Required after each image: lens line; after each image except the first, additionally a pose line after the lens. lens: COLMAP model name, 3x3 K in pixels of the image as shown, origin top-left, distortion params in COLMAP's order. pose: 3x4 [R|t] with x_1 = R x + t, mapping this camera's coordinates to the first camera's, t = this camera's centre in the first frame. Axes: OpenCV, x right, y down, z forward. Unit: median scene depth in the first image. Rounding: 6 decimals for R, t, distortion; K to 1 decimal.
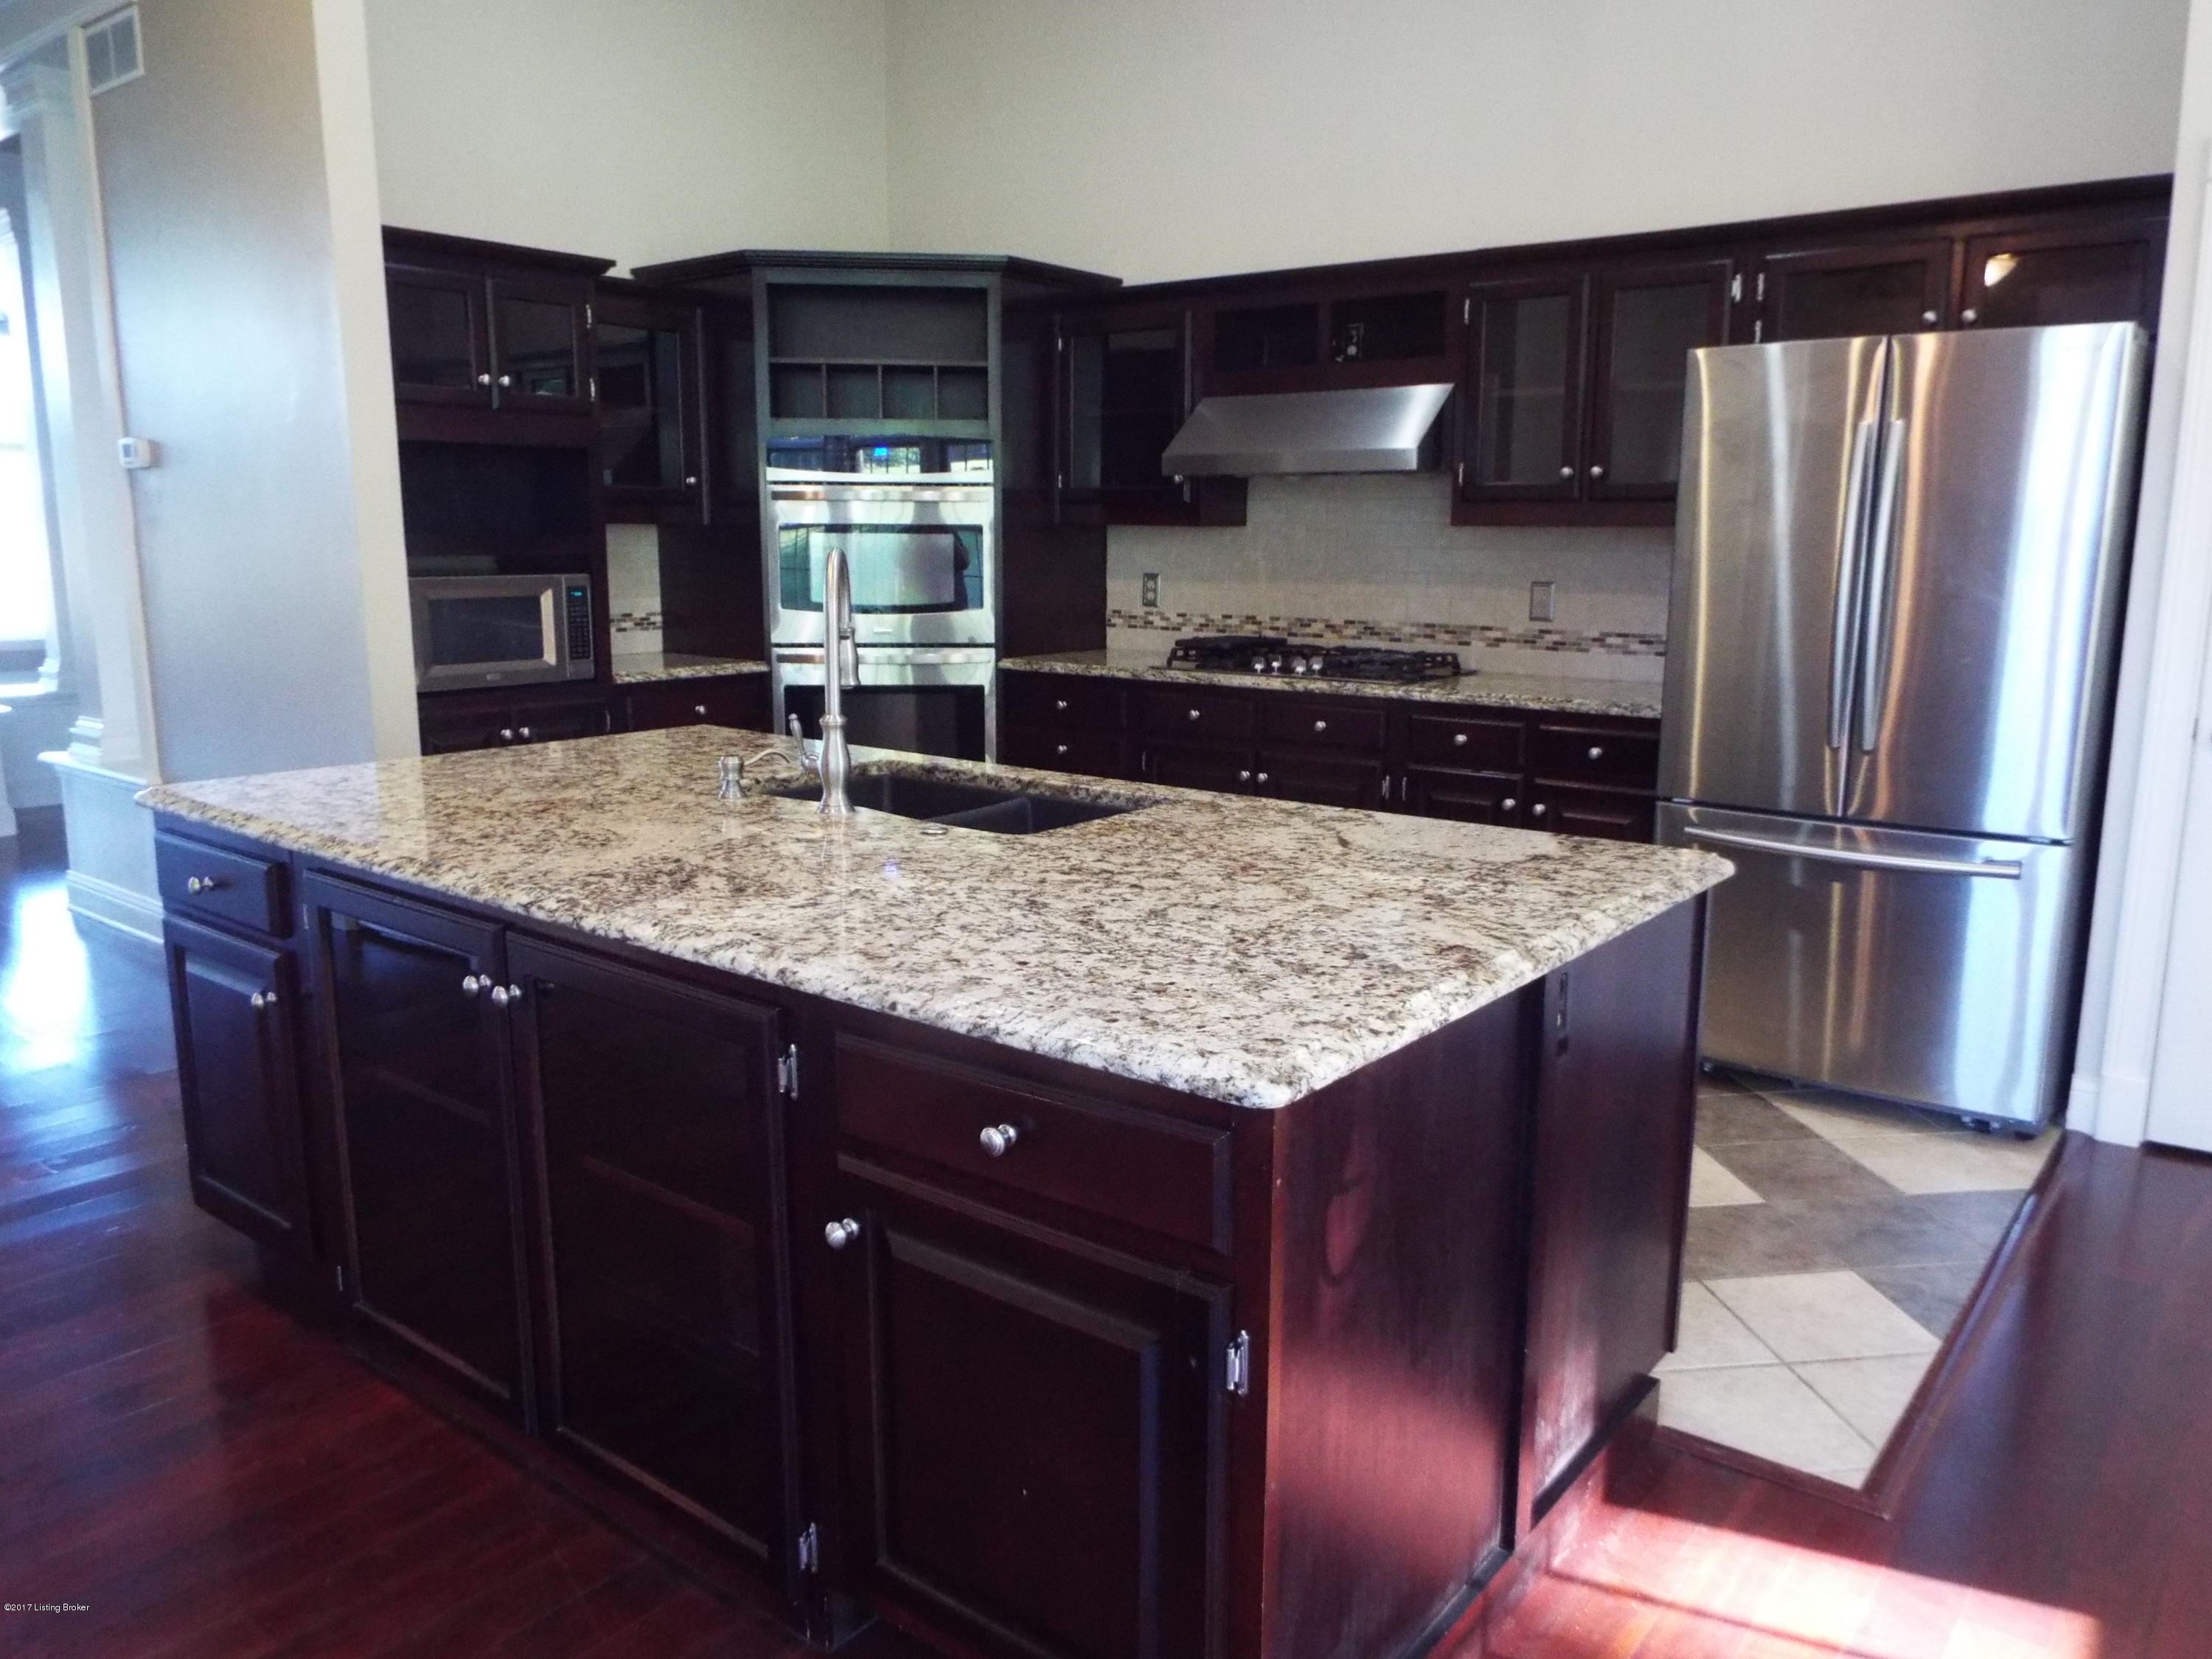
lens RADIAL K [[1625.3, 0, 1113.0], [0, 1625.3, 825.0], [0, 0, 1]] dist [-0.012134, 0.002467]
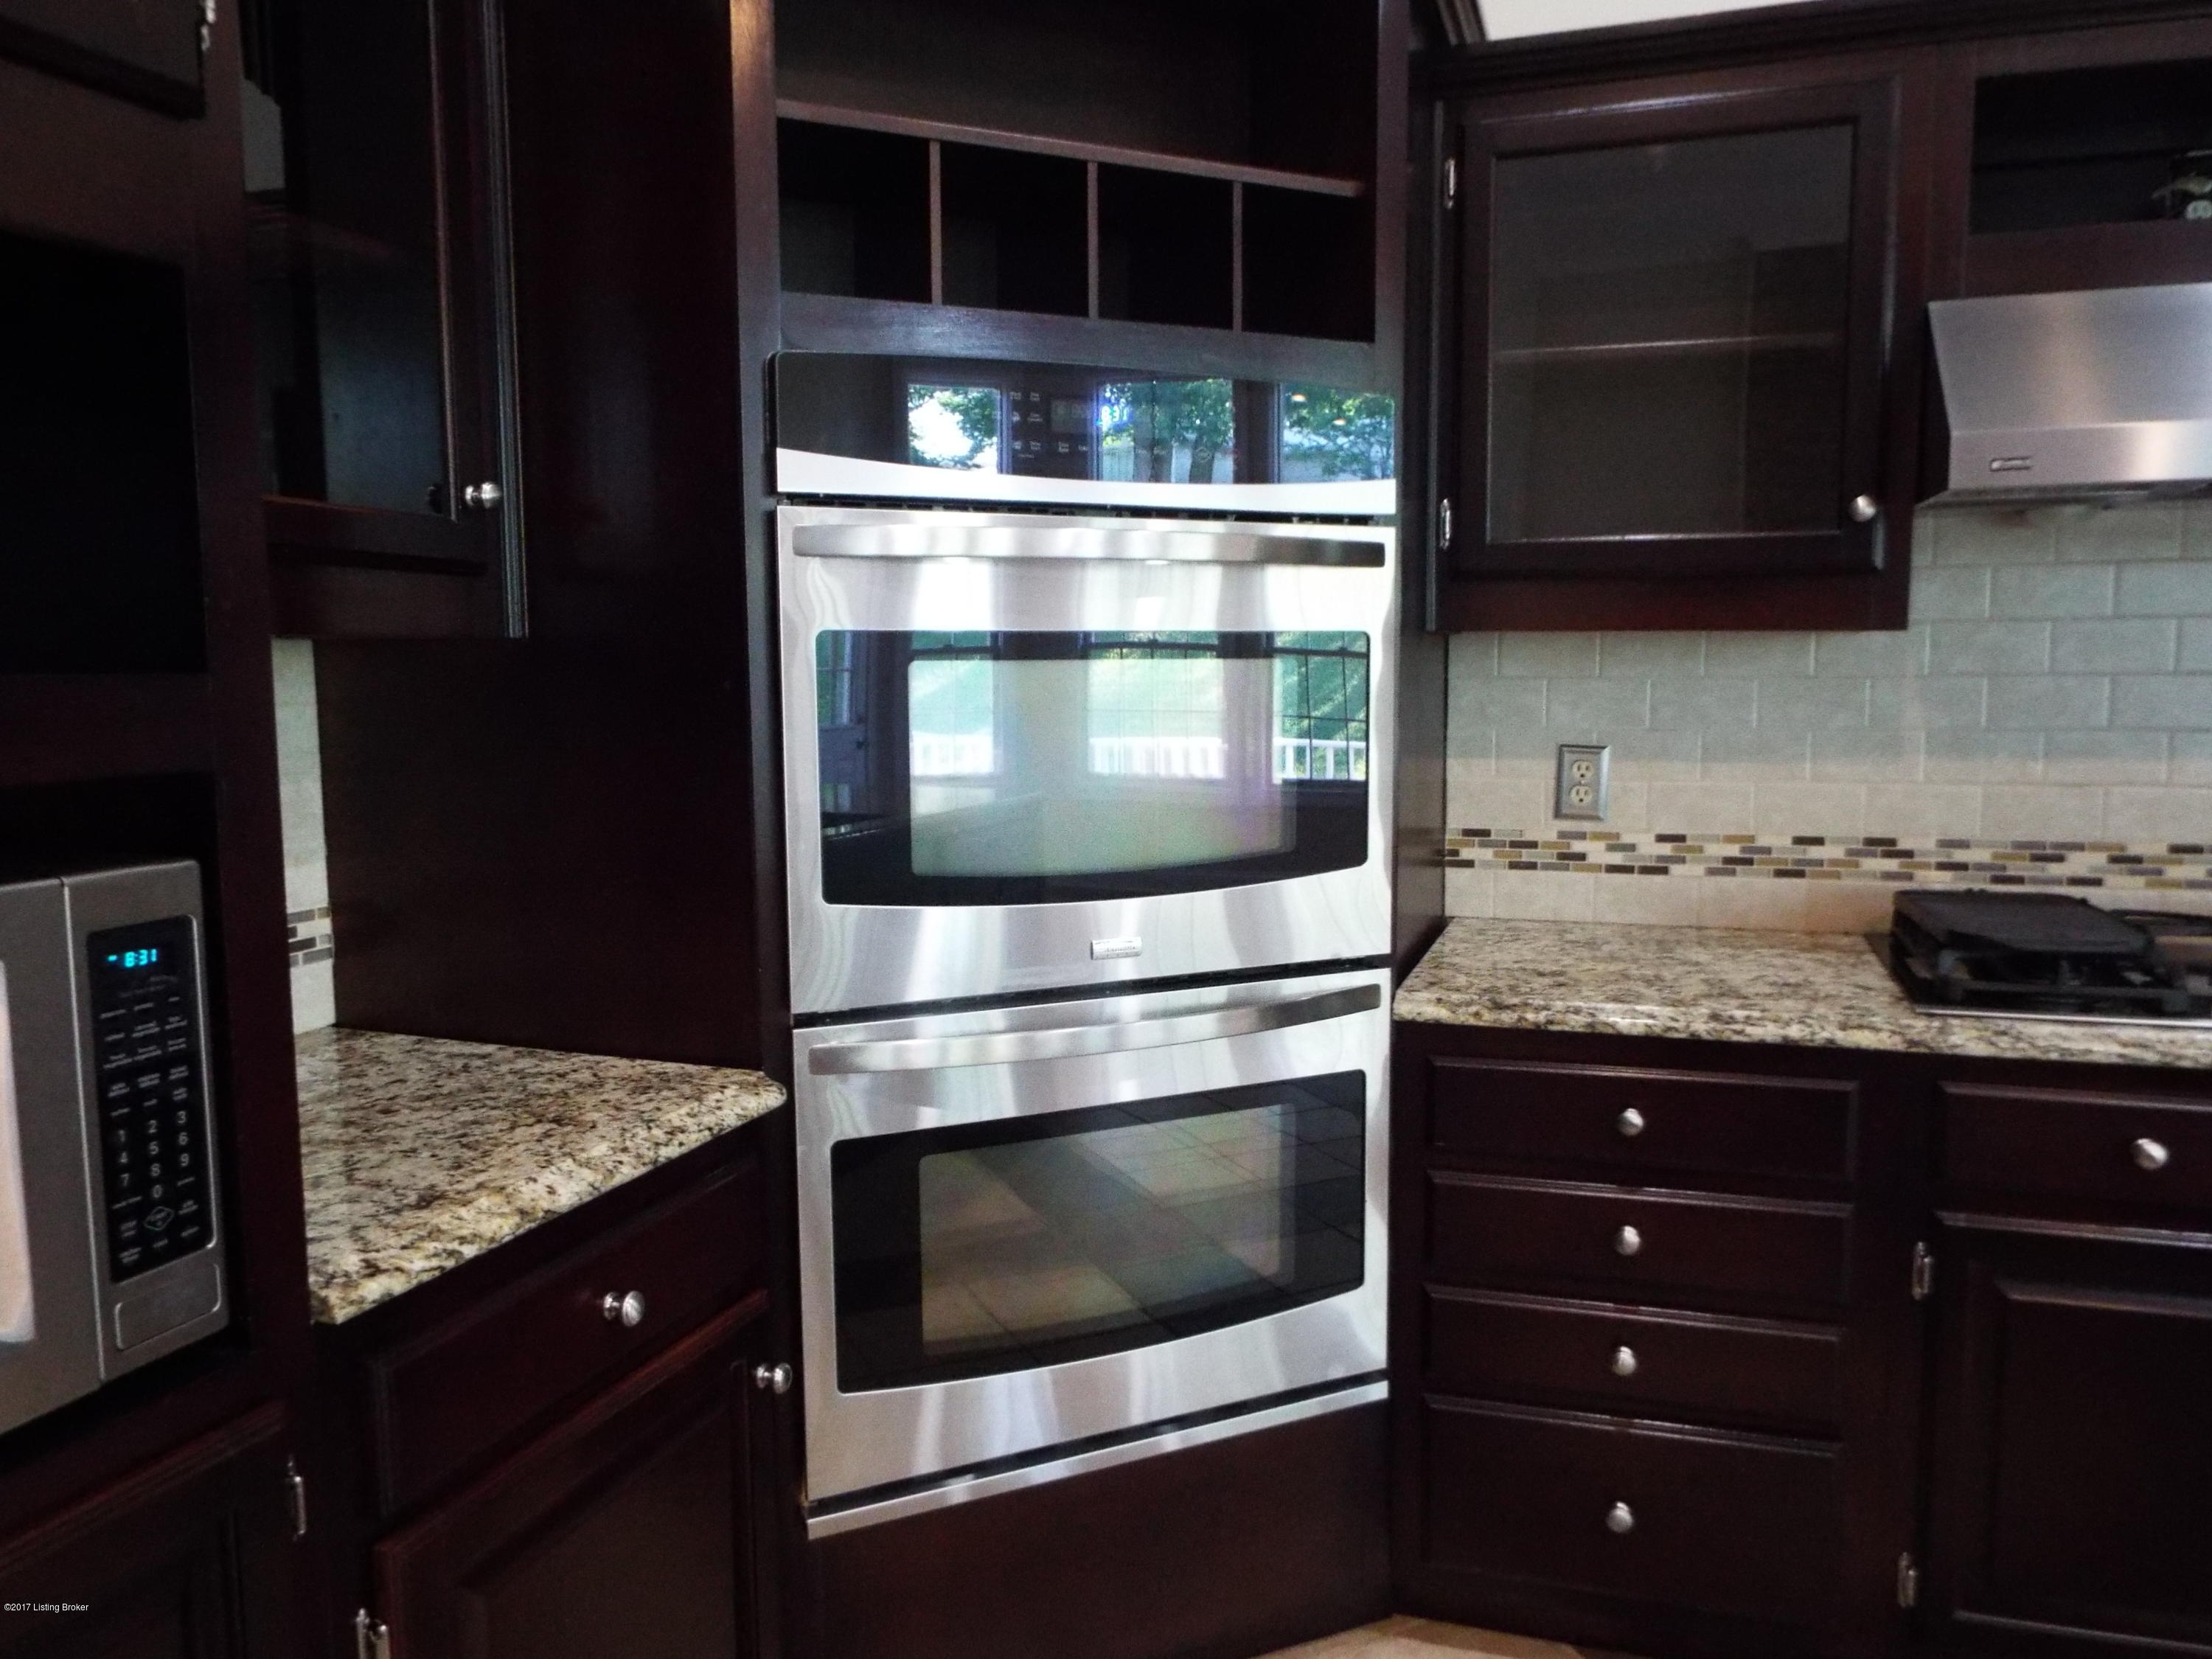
lens RADIAL K [[1625.3, 0, 1095.6], [0, 1625.3, 828.0], [0, 0, 1]] dist [-0.012134, 0.002467]
pose [[0.952254, -0.049884, 0.301203, -0.244947], [0.073053, 0.995132, -0.066149, -0.122132], [-0.296437, 0.084994, 0.951263, 0.679982]]
